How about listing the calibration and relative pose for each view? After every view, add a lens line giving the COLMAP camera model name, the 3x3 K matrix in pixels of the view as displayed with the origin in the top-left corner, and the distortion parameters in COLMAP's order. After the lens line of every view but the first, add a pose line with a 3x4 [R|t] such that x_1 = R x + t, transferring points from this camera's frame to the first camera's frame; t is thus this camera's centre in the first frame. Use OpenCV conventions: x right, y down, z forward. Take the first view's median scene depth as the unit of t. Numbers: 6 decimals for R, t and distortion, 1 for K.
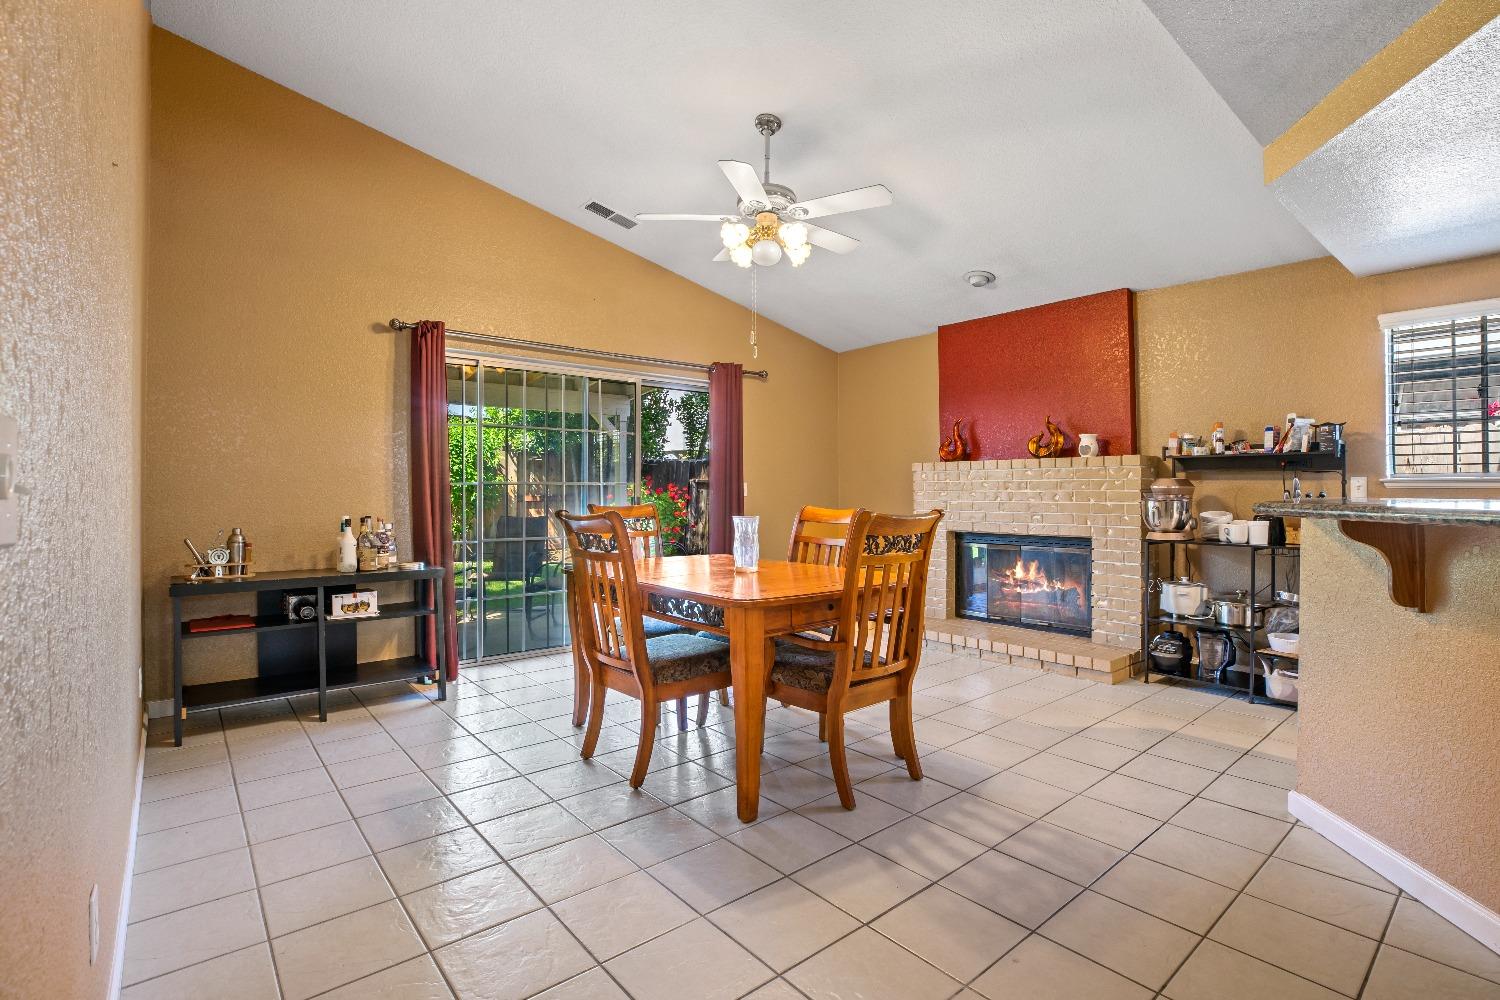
lens RADIAL K [[702.5, 0, 746.9], [0, 702.5, 494.4], [0, 0, 1]] dist [-0.024580, 0.005543]
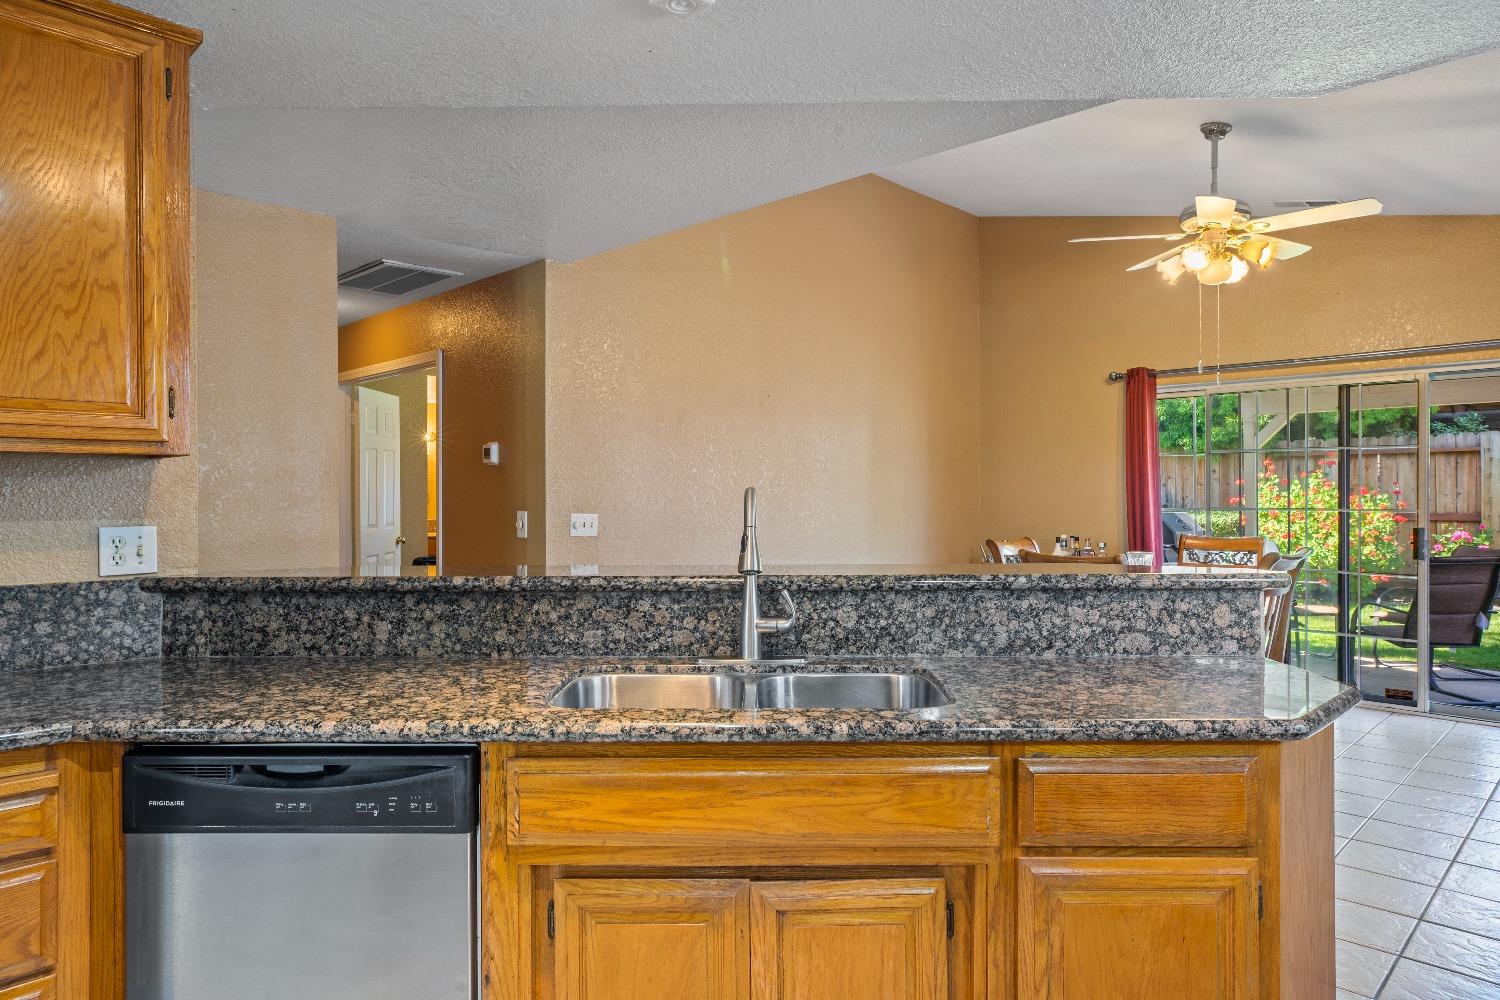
lens RADIAL K [[912.0, 0, 744.5], [0, 912.0, 501.3], [0, 0, 1]] dist [-0.007195, 0.003407]
pose [[0.113322, 0.008932, -0.993518, 1.030886], [-0.001624, 0.999960, 0.008805, -0.045106], [0.993557, 0.000616, 0.113332, 0.210950]]
